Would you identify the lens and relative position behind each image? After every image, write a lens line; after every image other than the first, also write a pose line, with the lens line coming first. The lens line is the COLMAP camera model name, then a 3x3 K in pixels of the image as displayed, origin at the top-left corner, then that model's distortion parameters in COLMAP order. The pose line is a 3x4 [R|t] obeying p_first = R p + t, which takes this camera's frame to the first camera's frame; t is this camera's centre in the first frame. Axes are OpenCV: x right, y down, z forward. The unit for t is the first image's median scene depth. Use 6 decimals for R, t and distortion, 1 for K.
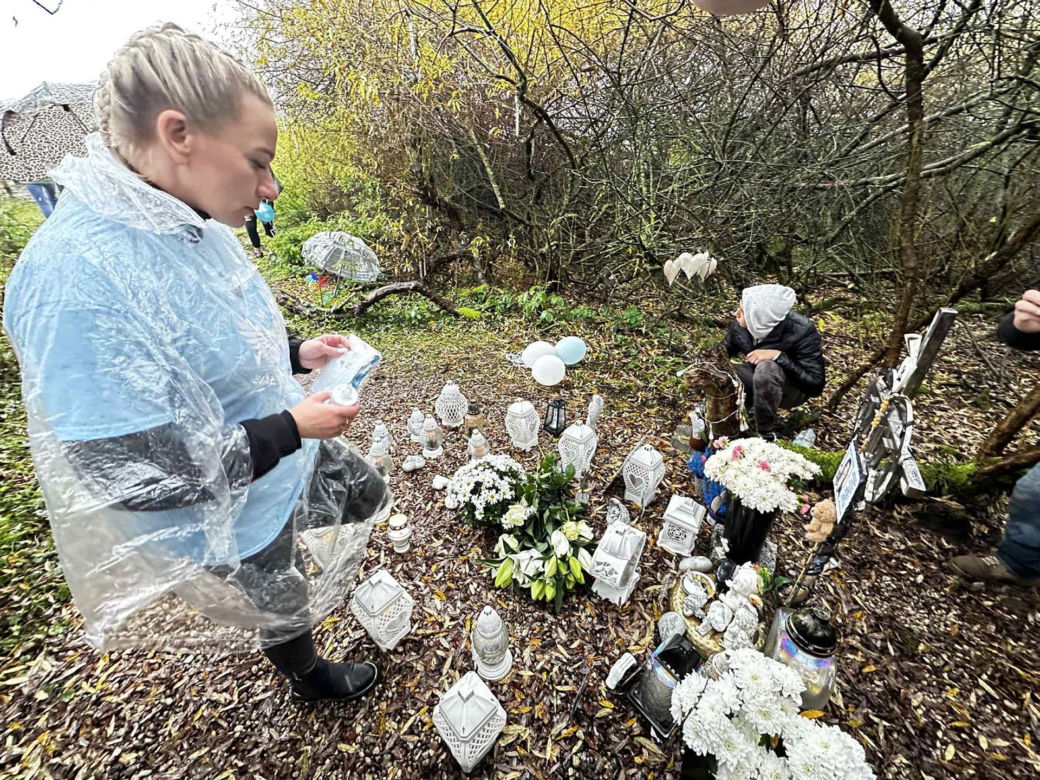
lens RADIAL K [[412.3, 0, 520.2], [0, 412.3, 389.3], [0, 0, 1]] dist [-0.003160, 0.000463]
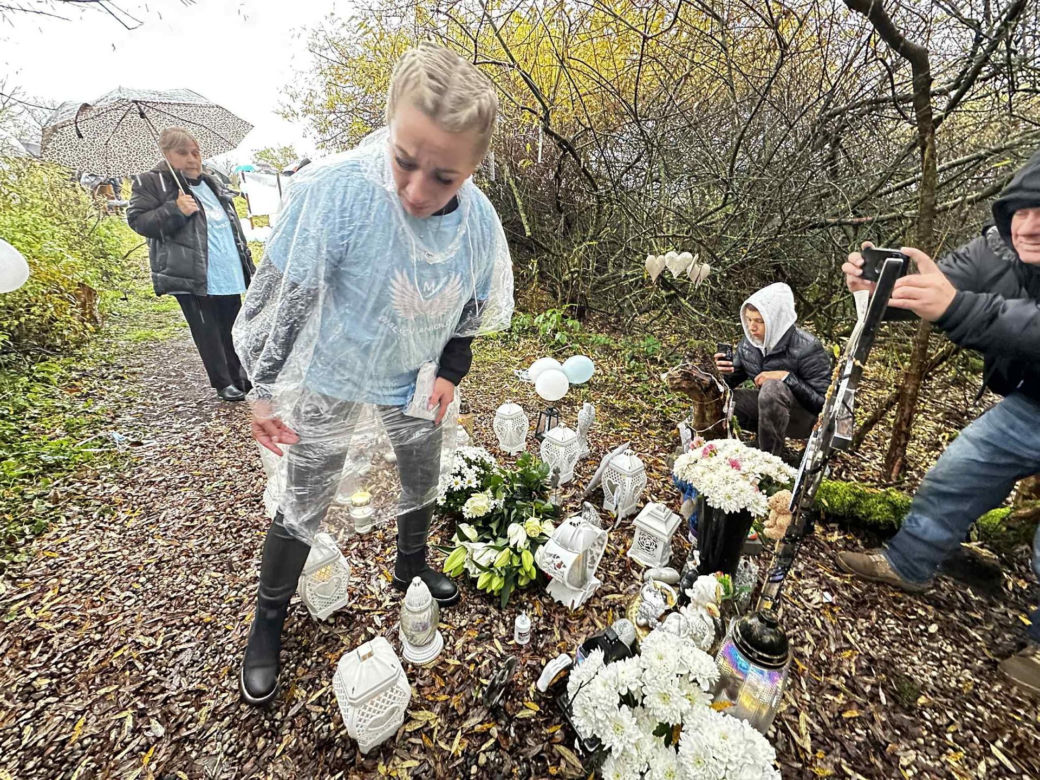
lens RADIAL K [[412.3, 0, 520.5], [0, 412.3, 389.3], [0, 0, 1]] dist [-0.003160, 0.000463]
pose [[0.992365, 0.077500, -0.095947, 0.172323], [-0.087329, 0.990852, -0.102885, 0.138753], [0.087096, 0.110478, 0.990055, 0.026048]]
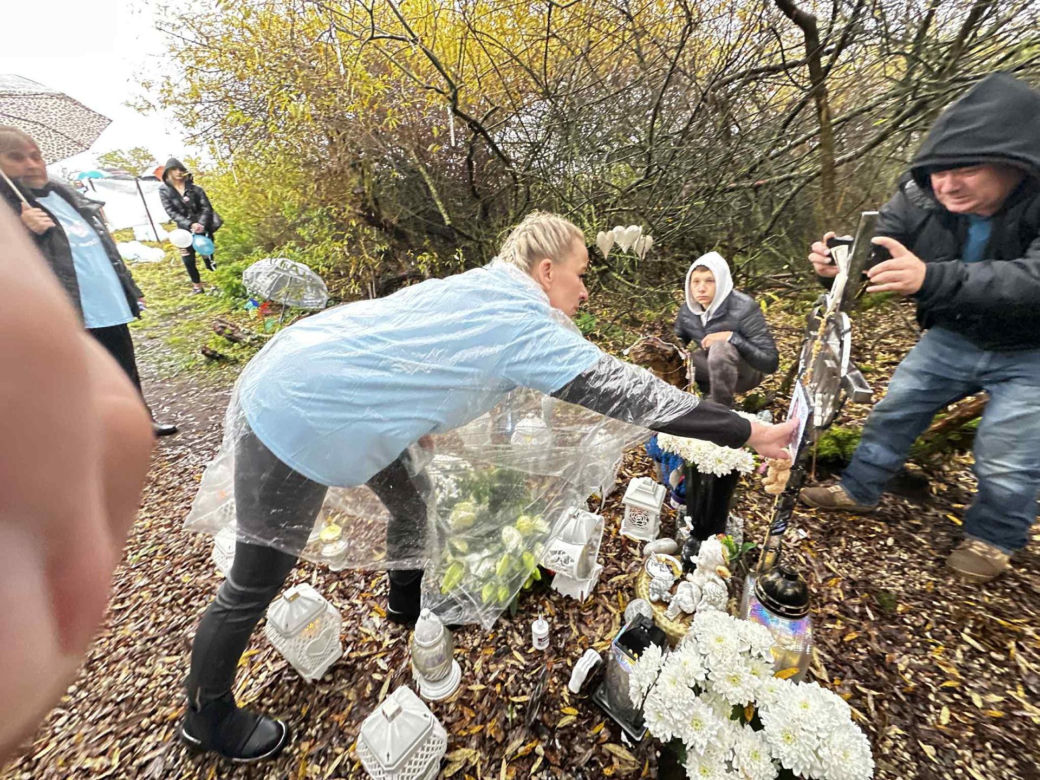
lens RADIAL K [[412.3, 0, 519.1], [0, 412.3, 389.9], [0, 0, 1]] dist [-0.003160, 0.000463]
pose [[0.994906, -0.073045, 0.069471, 0.073575], [0.078191, 0.994151, -0.074498, 0.118878], [-0.063623, 0.079551, 0.994798, 0.073439]]
